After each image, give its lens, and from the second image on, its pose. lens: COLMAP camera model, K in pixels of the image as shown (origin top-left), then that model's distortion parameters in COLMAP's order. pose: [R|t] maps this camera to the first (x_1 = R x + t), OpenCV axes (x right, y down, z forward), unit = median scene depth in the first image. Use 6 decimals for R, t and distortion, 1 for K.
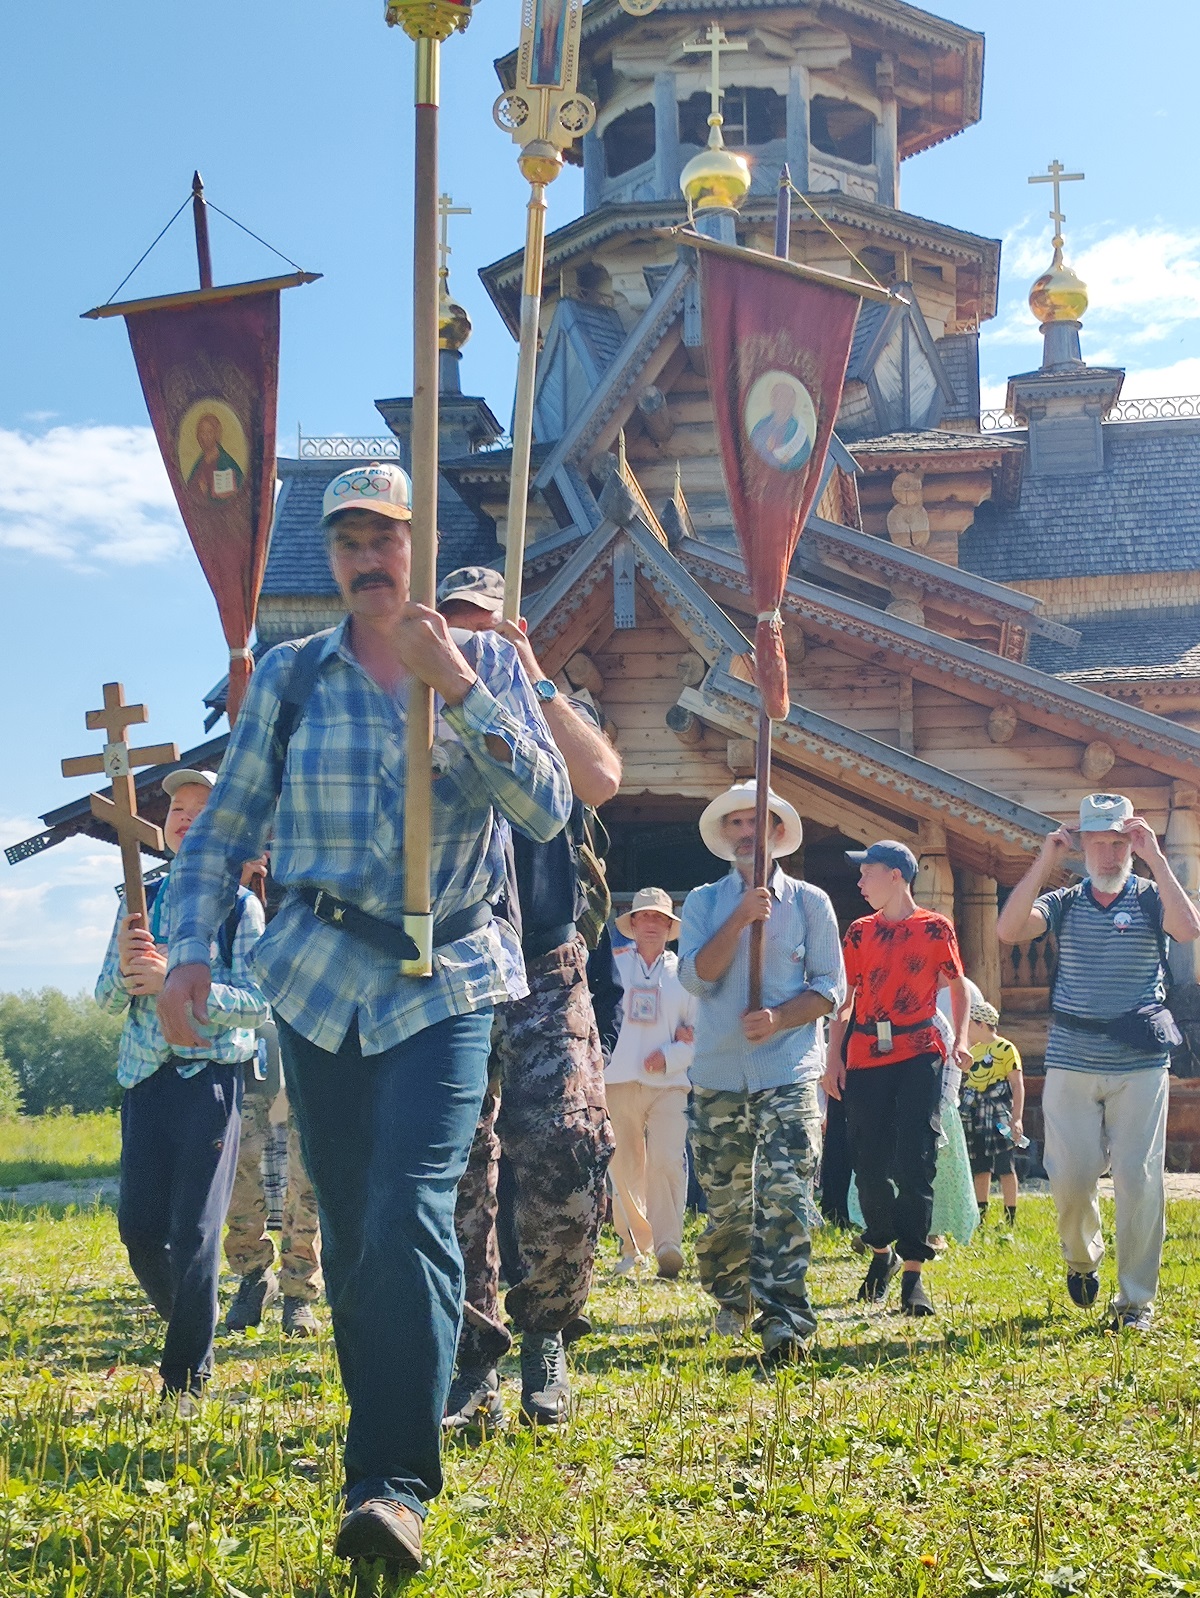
lens RADIAL K [[2370.6, 0, 634.6], [0, 2370.6, 878.2], [0, 0, 1]] dist [-0.007122, 0.434154]
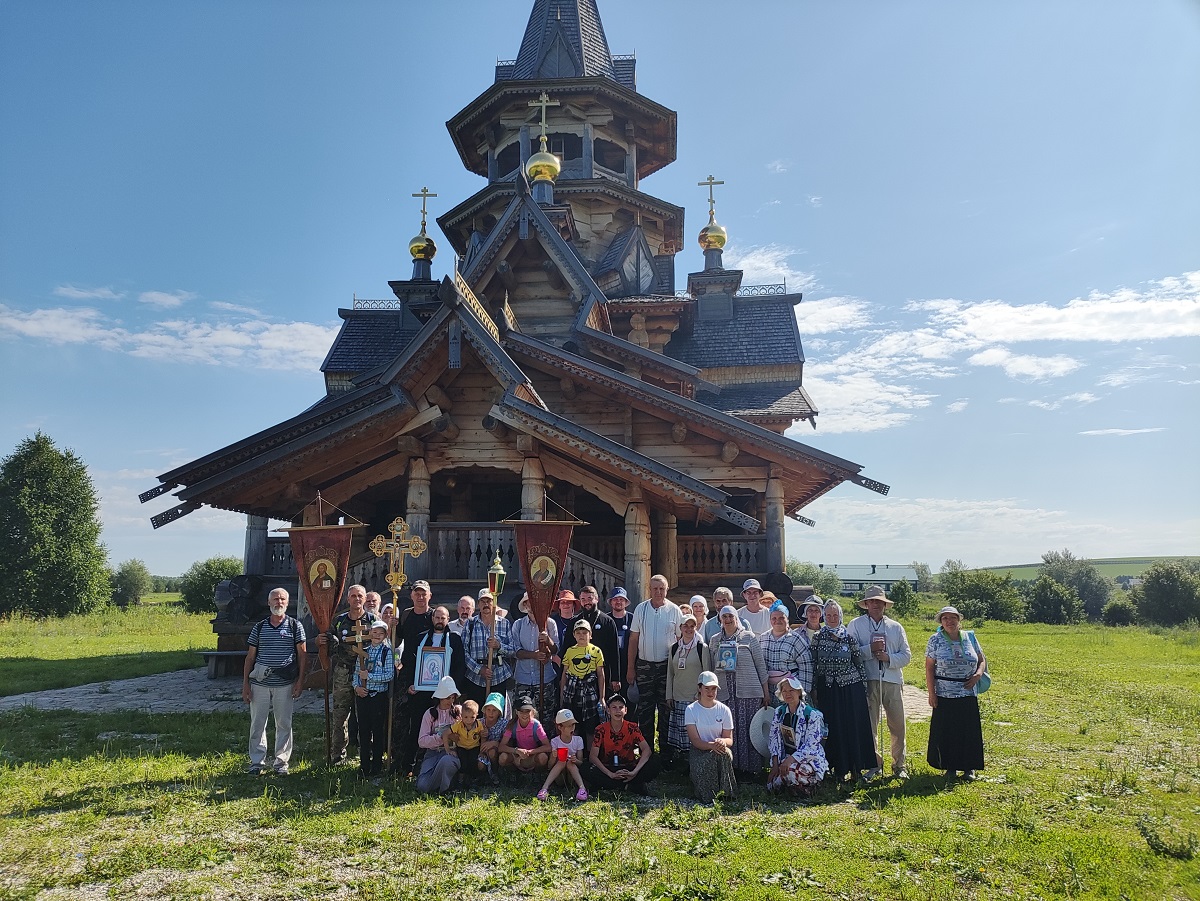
lens RADIAL K [[883.4, 0, 590.3], [0, 883.4, 463.8], [0, 0, 1]] dist [0.105378, -0.151793]
pose [[0.999346, 0.009710, 0.034836, 0.049425], [-0.007998, 0.998768, -0.048965, -0.004355], [-0.035268, 0.048654, 0.998193, 0.247645]]
